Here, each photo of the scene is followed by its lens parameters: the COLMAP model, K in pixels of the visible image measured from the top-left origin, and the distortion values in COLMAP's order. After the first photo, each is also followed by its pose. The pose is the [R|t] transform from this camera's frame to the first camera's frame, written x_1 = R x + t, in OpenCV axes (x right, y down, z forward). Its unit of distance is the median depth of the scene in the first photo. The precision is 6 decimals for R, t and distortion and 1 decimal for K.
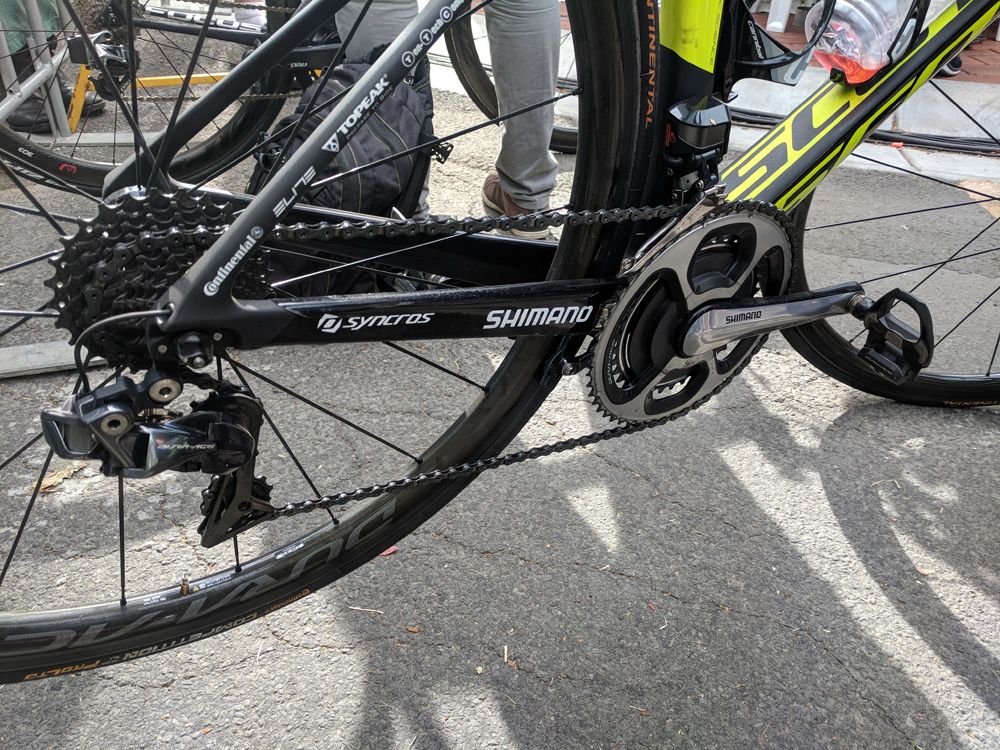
lens RADIAL K [[758.2, 0, 495.7], [0, 758.2, 379.2], [0, 0, 1]] dist [0.002064, -0.005674]
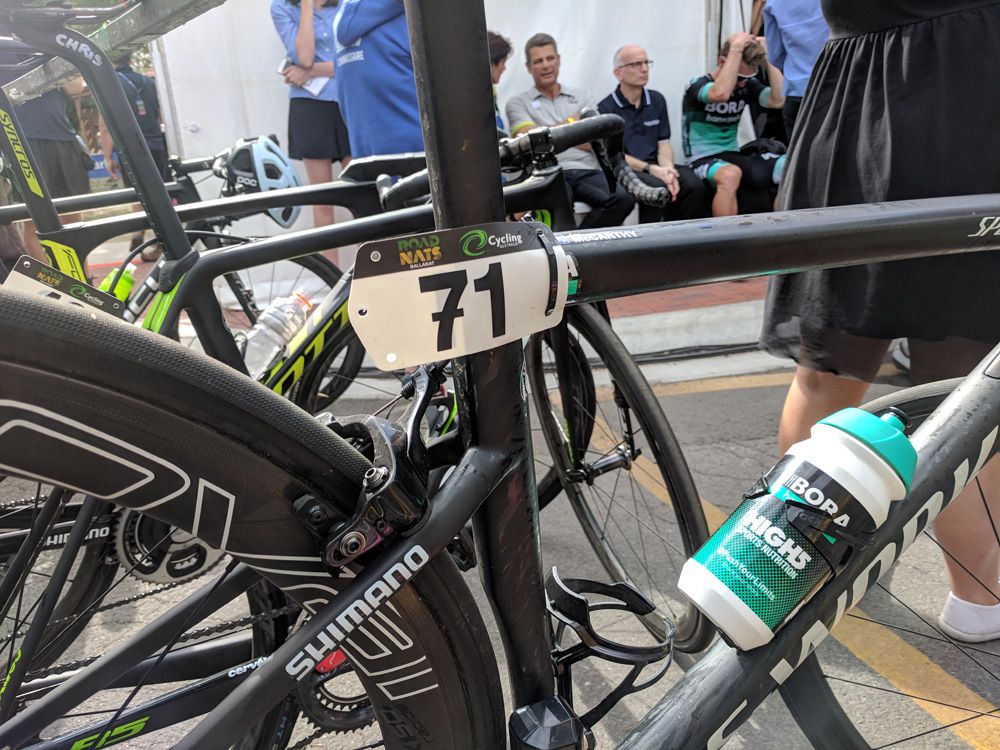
lens RADIAL K [[757.5, 0, 500.0], [0, 757.5, 375.0], [0, 0, 1]] dist [-0.008767, 0.008136]
pose [[0.968642, -0.174939, 0.176434, 0.952456], [0.220671, 0.932061, -0.287344, 0.381313], [-0.114180, 0.317267, 0.941438, -1.346984]]
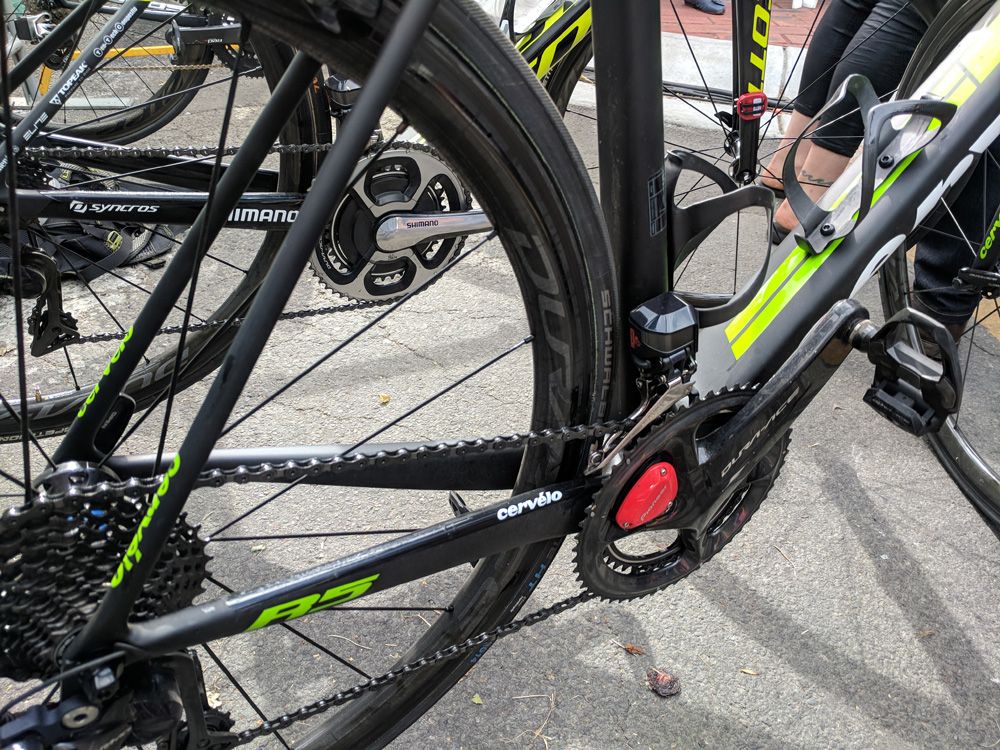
lens RADIAL K [[757.5, 0, 500.0], [0, 757.5, 375.0], [0, 0, 1]] dist [-0.008767, 0.008136]
pose [[0.999698, 0.011596, -0.021670, 0.600983], [-0.010840, 0.999341, 0.034653, 0.183996], [0.022058, -0.034408, 0.999164, -0.542513]]
